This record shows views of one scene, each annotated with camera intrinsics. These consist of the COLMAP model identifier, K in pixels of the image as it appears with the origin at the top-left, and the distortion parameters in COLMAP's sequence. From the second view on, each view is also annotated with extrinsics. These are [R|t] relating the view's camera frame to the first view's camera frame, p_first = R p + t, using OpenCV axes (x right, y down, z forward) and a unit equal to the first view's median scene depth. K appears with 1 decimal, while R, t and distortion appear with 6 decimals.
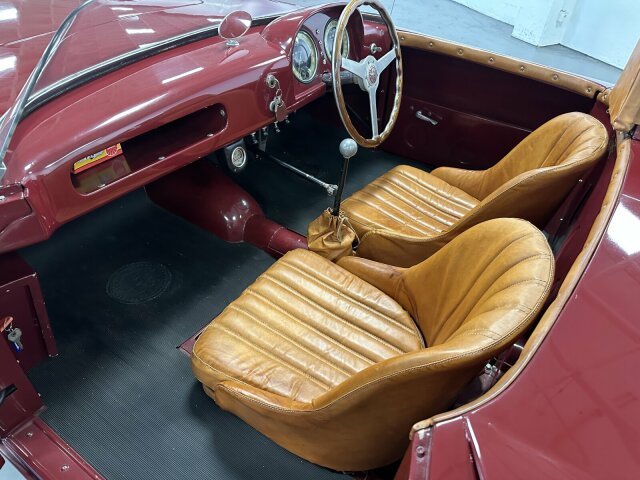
lens RADIAL K [[462.1, 0, 320.1], [0, 462.1, 240.0], [0, 0, 1]] dist [-0.030765, -0.009845]
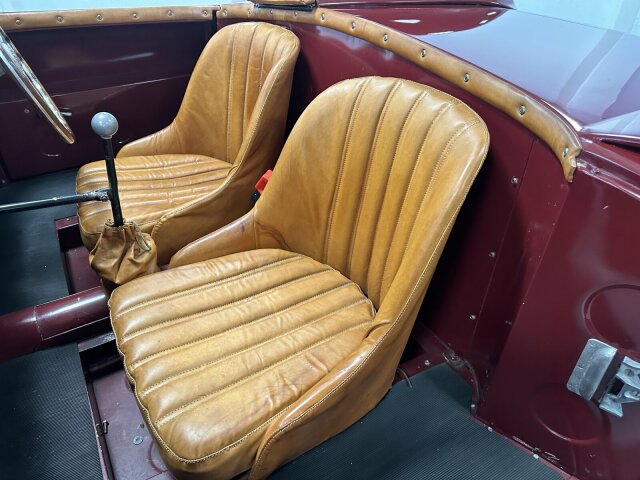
lens RADIAL K [[462.1, 0, 320.3], [0, 462.1, 240.3], [0, 0, 1]] dist [-0.030765, -0.009845]
pose [[0.411614, -0.546504, 0.729319, -0.383857], [0.572746, 0.777597, 0.259432, -0.041993], [-0.708897, 0.310929, 0.633078, 0.306675]]
